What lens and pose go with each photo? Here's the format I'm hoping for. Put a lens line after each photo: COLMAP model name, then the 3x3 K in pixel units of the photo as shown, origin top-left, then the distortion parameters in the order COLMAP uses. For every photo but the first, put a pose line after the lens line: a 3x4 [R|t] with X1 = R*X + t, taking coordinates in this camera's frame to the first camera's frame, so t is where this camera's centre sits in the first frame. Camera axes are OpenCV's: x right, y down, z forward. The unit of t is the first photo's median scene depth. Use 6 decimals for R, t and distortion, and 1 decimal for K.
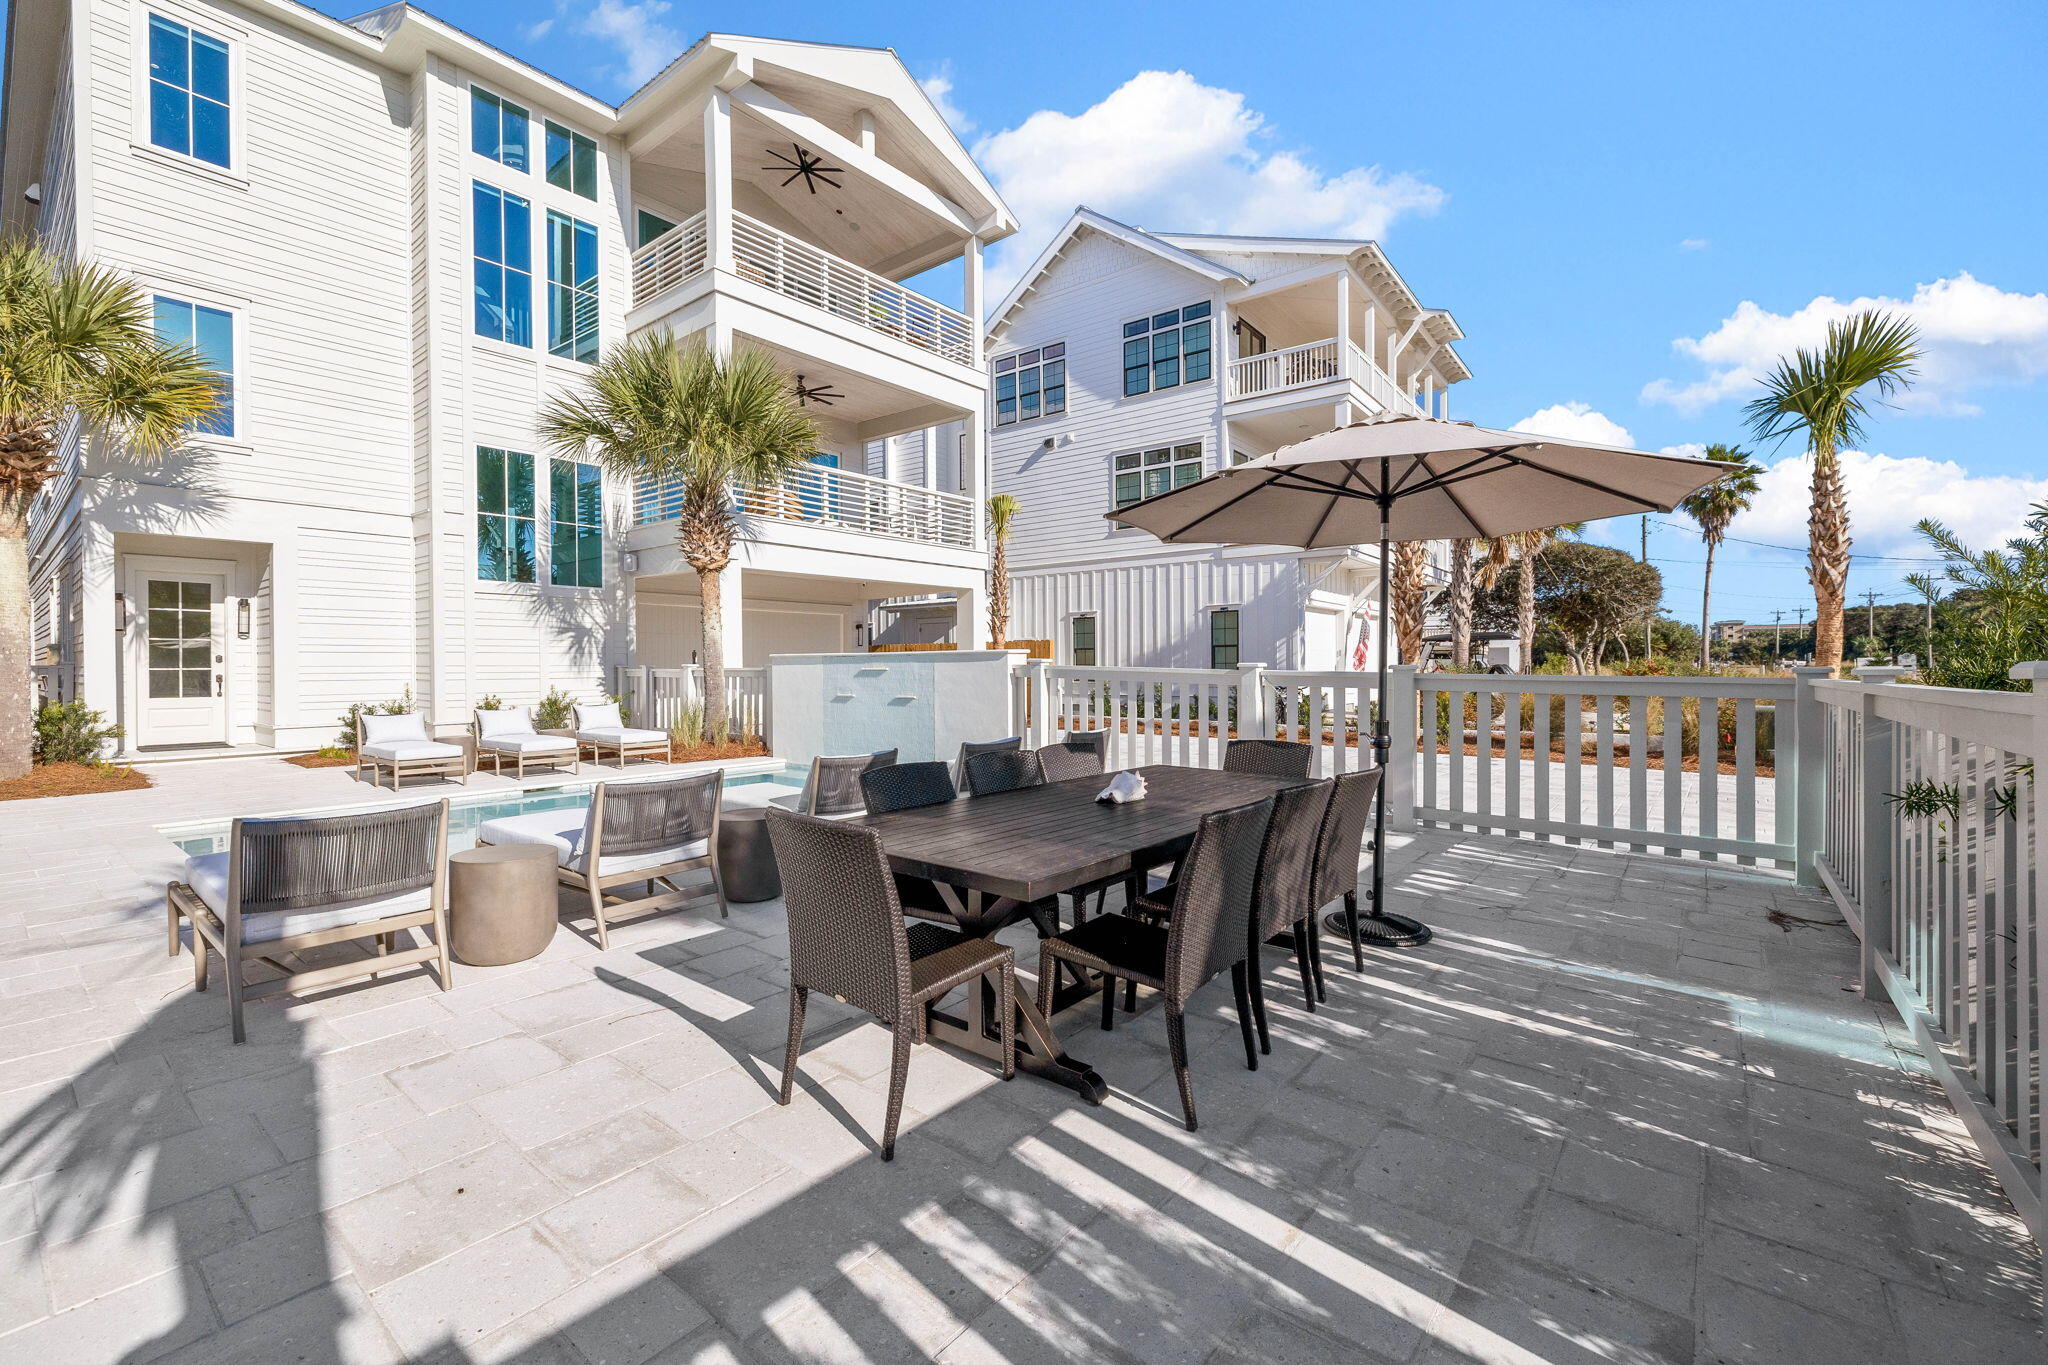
lens RADIAL K [[858.7, 0, 1027.3], [0, 858.7, 668.6], [0, 0, 1]] dist [0.001563, 0.000192]
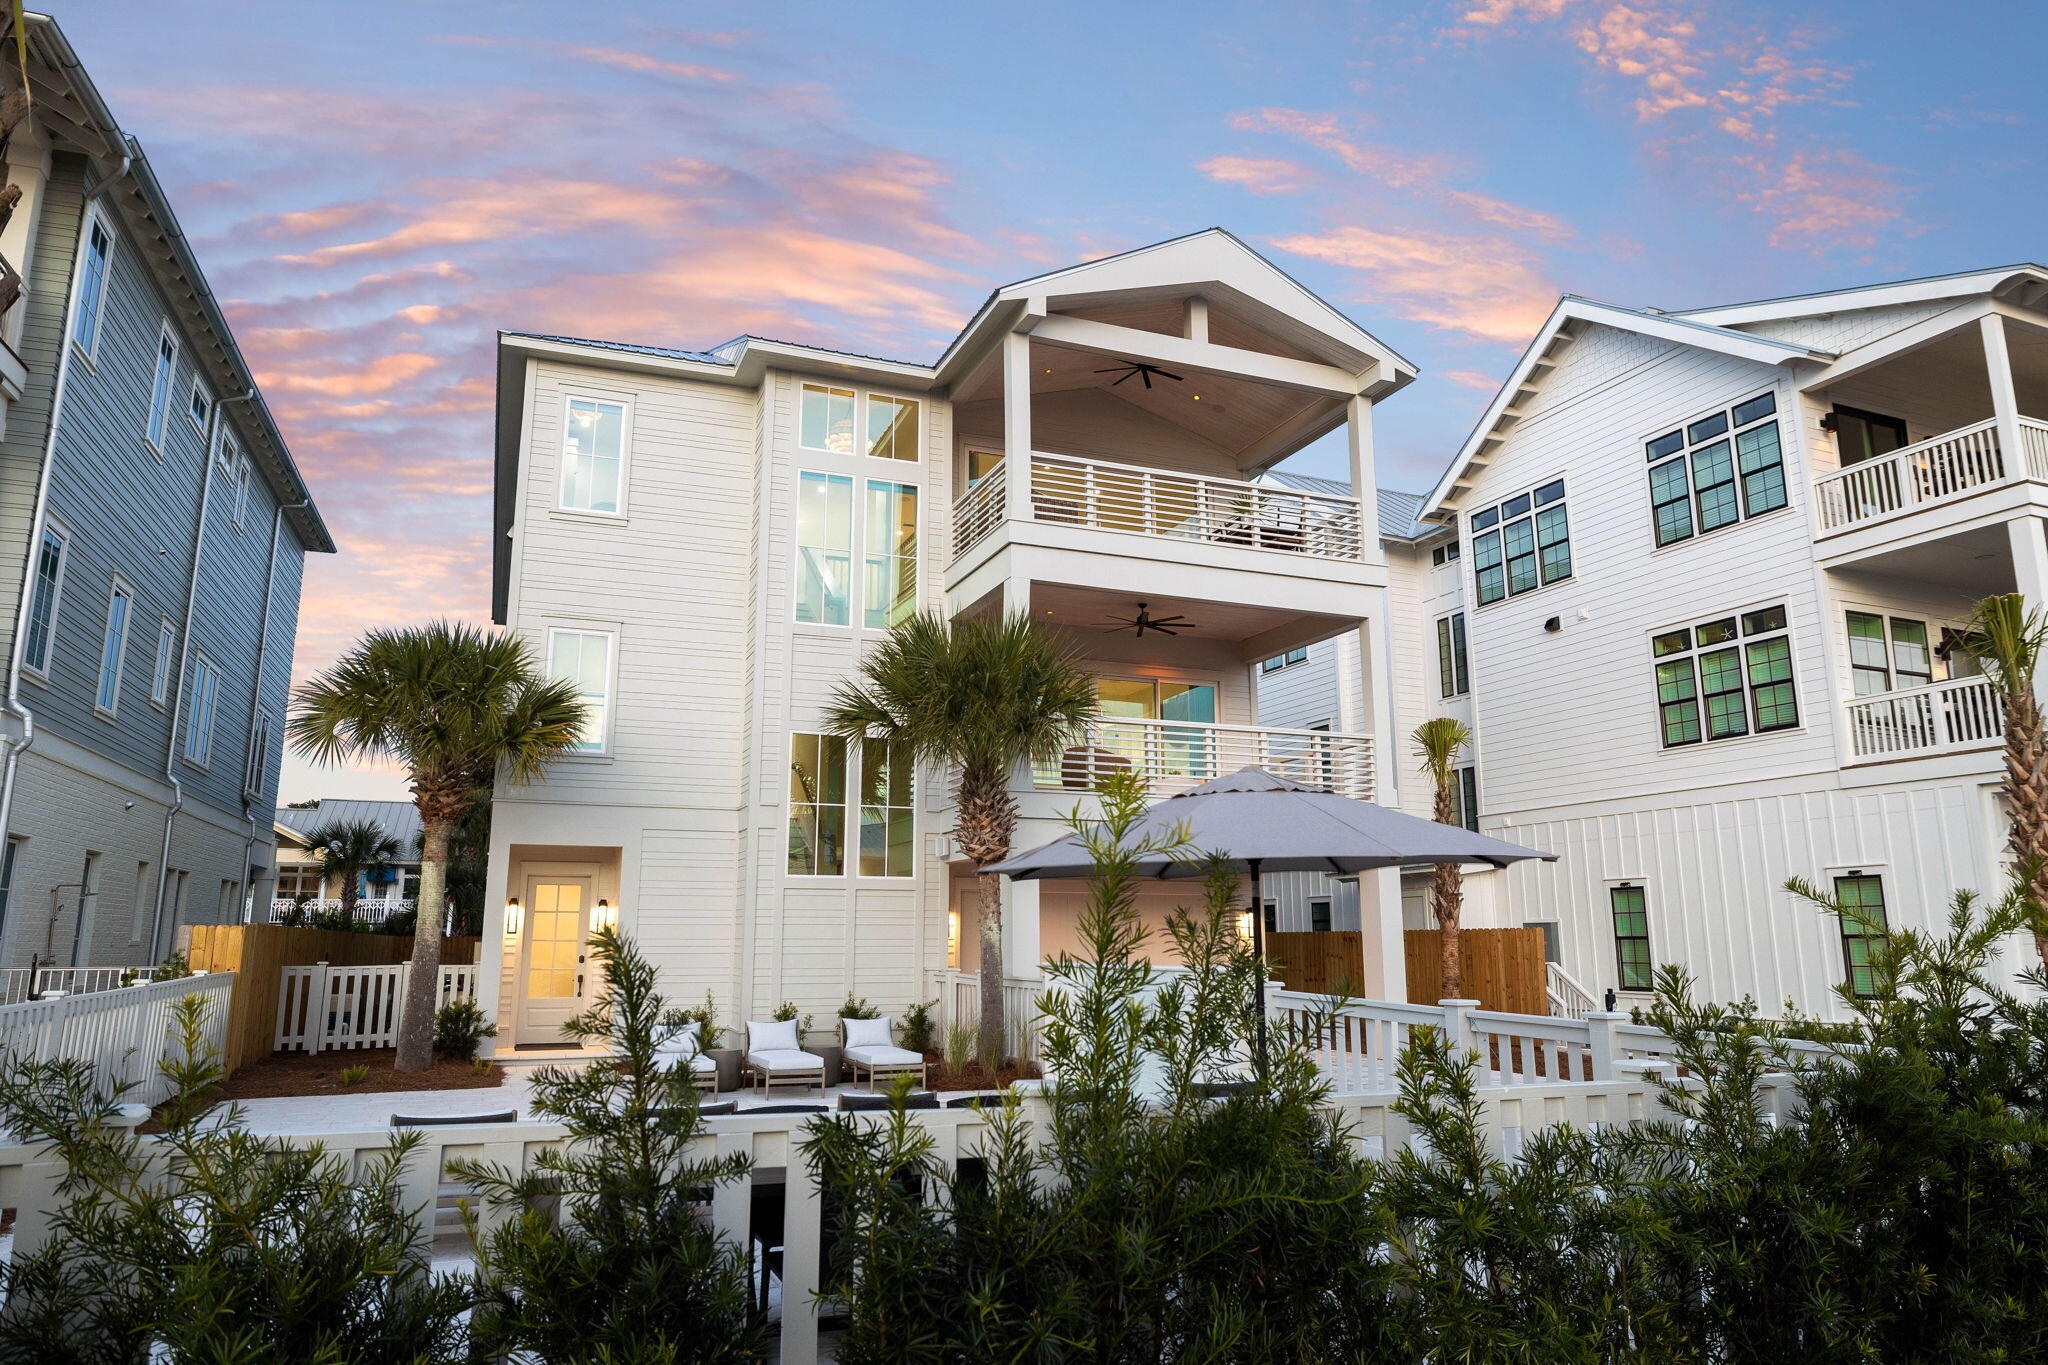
lens RADIAL K [[1317.6, 0, 1023.5], [0, 1317.6, 669.4], [0, 0, 1]] dist [0.000131, 0.000422]
pose [[0.872584, -0.095877, -0.478961, 0.245170], [-0.004724, 0.978845, -0.204549, -0.023816], [0.488440, 0.180749, 0.853672, -0.120414]]
